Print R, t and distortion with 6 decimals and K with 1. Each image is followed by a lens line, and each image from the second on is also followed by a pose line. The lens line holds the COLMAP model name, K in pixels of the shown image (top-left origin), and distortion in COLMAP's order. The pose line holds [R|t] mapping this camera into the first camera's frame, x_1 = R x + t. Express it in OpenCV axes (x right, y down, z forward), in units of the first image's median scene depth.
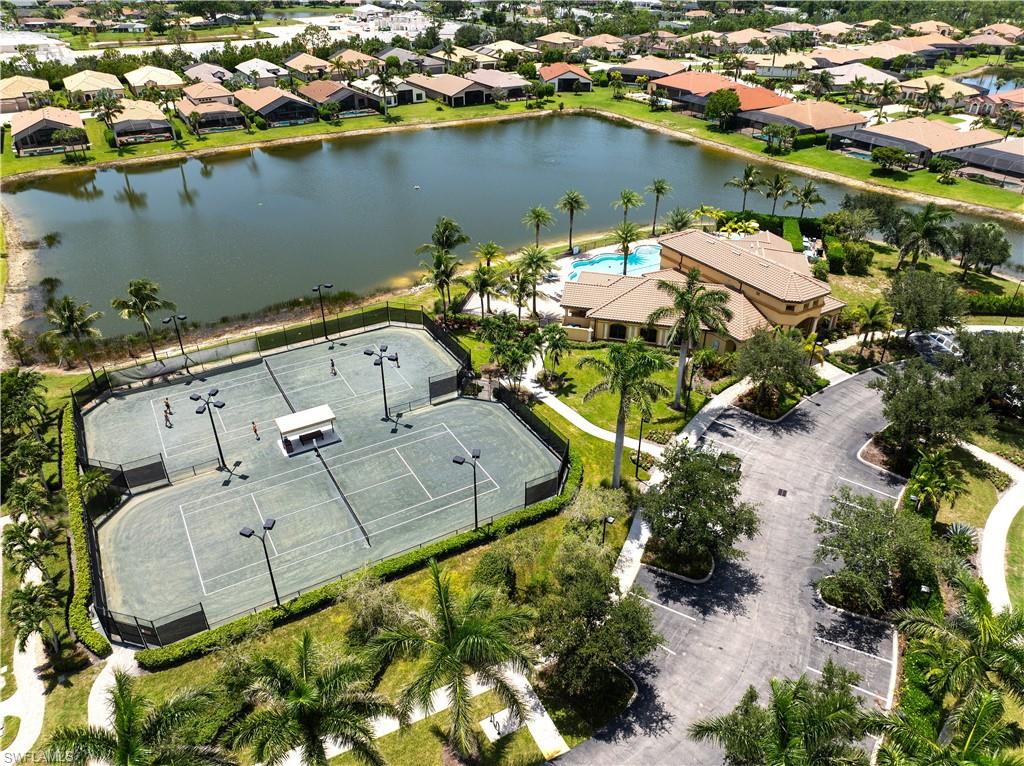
lens RADIAL K [[727.6, 0, 512.0], [0, 727.6, 383.0], [0, 0, 1]] dist [-0.058846, 0.038222]
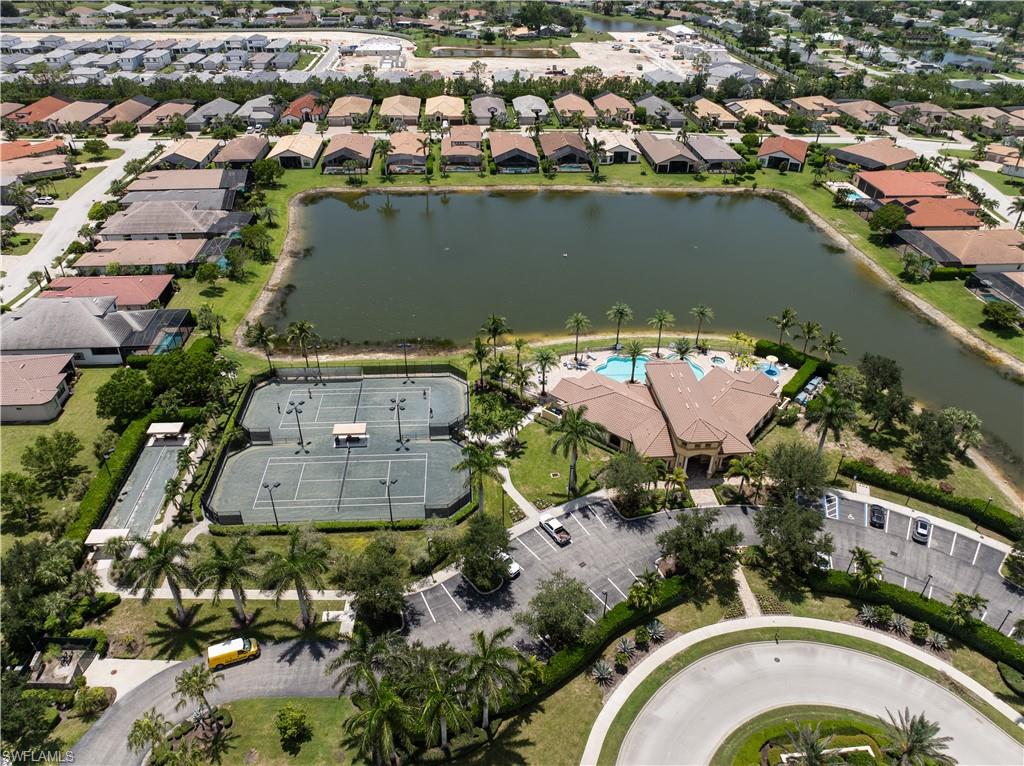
lens RADIAL K [[718.2, 0, 512.0], [0, 718.2, 383.0], [0, 0, 1]] dist [-0.026561, -0.003040]
pose [[0.898298, 0.255673, -0.357341, 0.418556], [-0.244234, 0.966604, 0.077630, -0.184199], [0.365255, 0.017540, 0.930742, -0.291159]]
